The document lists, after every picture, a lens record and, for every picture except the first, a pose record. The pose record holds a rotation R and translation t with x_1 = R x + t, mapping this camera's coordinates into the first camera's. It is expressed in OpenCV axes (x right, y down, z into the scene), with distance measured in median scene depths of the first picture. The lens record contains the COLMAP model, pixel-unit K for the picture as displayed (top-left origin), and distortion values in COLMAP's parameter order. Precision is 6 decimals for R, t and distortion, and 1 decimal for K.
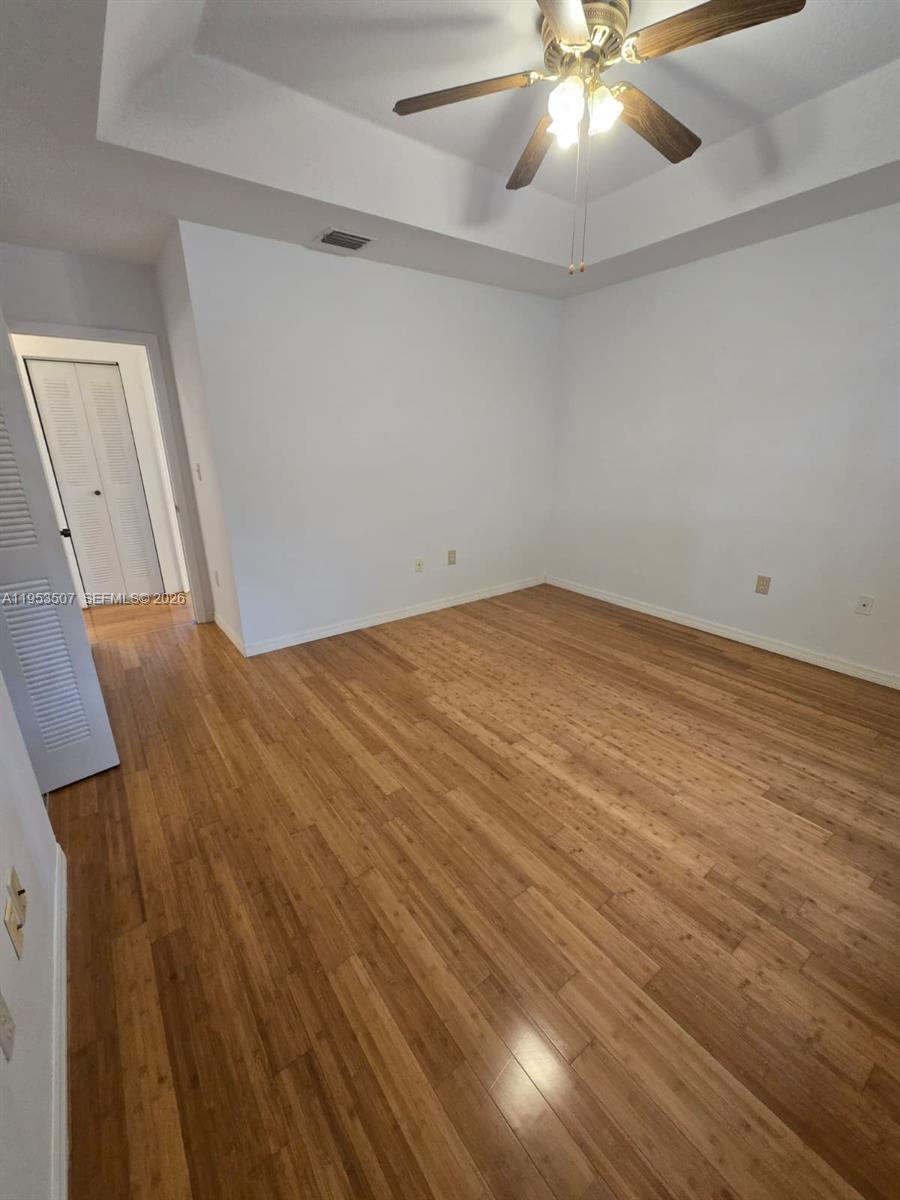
lens RADIAL K [[491.9, 0, 456.0], [0, 491.9, 601.8], [0, 0, 1]] dist [0.002372, -0.000907]
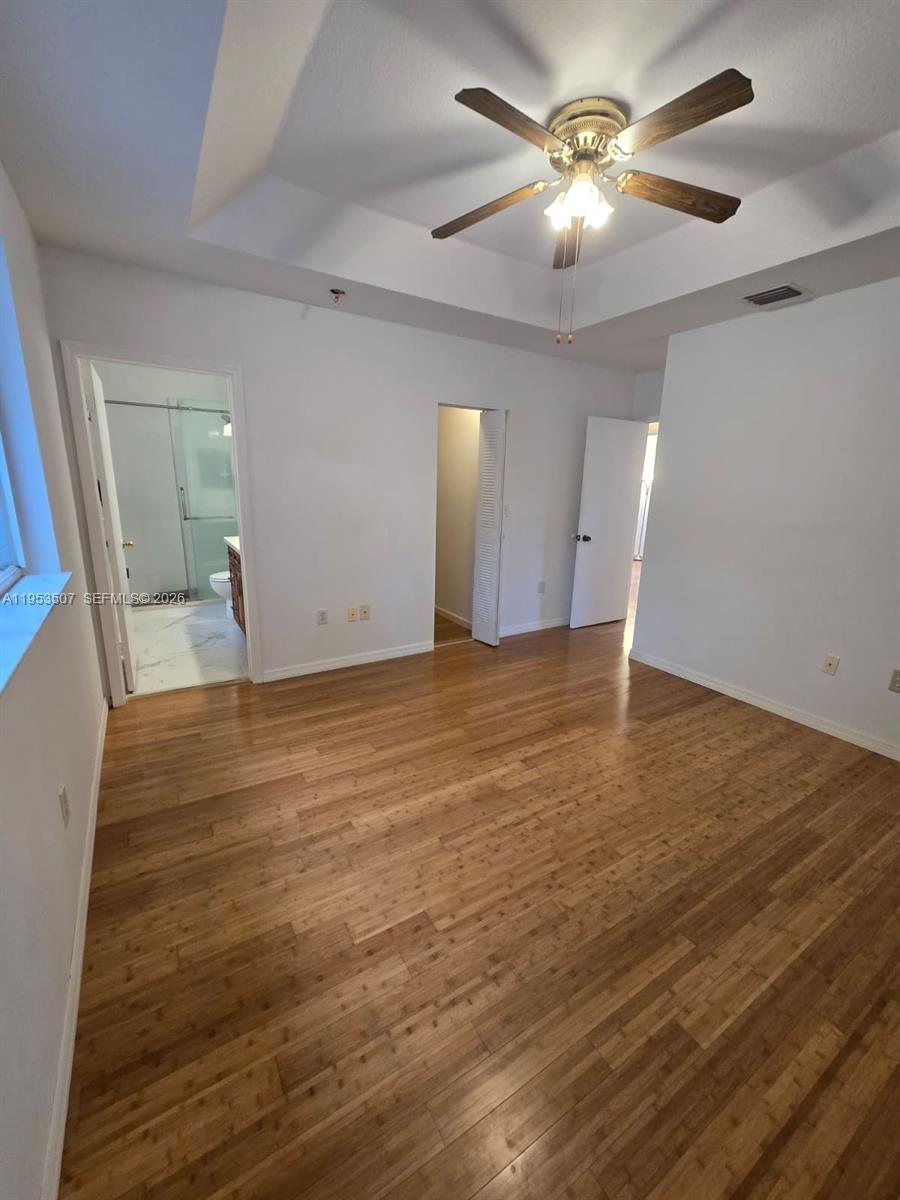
lens RADIAL K [[491.9, 0, 456.0], [0, 491.9, 601.8], [0, 0, 1]] dist [0.002372, -0.000907]
pose [[-0.080667, 0.248860, -0.965174, 1.144760], [-0.340292, 0.903273, 0.261340, -0.282006], [0.936853, 0.349522, 0.011821, 0.757011]]
